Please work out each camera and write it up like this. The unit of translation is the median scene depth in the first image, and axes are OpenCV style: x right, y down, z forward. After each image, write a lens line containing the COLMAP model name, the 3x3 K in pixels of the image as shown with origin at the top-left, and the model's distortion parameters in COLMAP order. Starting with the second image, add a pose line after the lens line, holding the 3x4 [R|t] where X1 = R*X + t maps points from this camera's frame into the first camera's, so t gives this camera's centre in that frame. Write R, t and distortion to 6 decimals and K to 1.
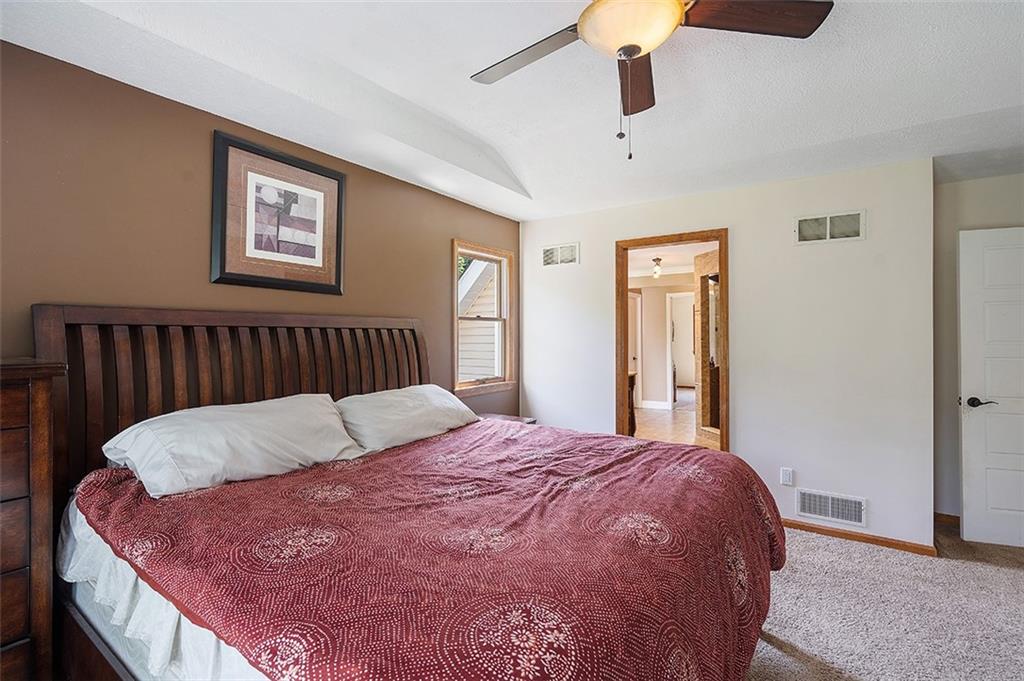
lens RADIAL K [[469.8, 0, 510.7], [0, 469.8, 336.4], [0, 0, 1]] dist [-0.005019, -0.000406]
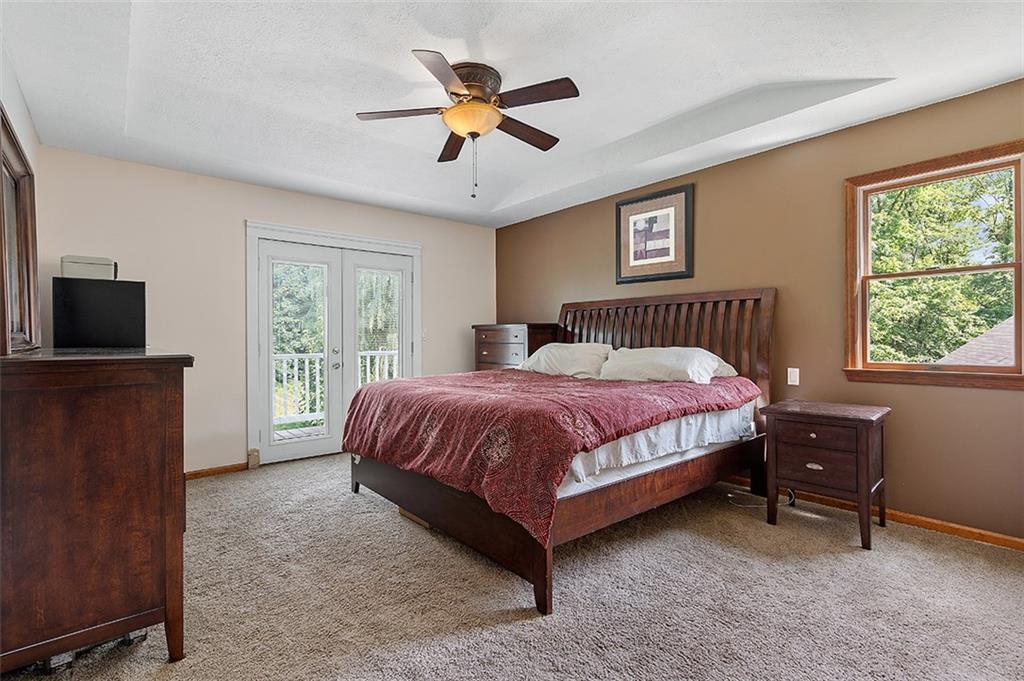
lens RADIAL K [[469.8, 0, 511.2], [0, 469.8, 340.9], [0, 0, 1]] dist [-0.005019, -0.000406]
pose [[-0.241864, 0.012618, -0.970228, 1.142839], [0.004064, 0.999920, 0.011991, 0.075951], [0.970302, -0.001043, -0.241896, 0.936118]]
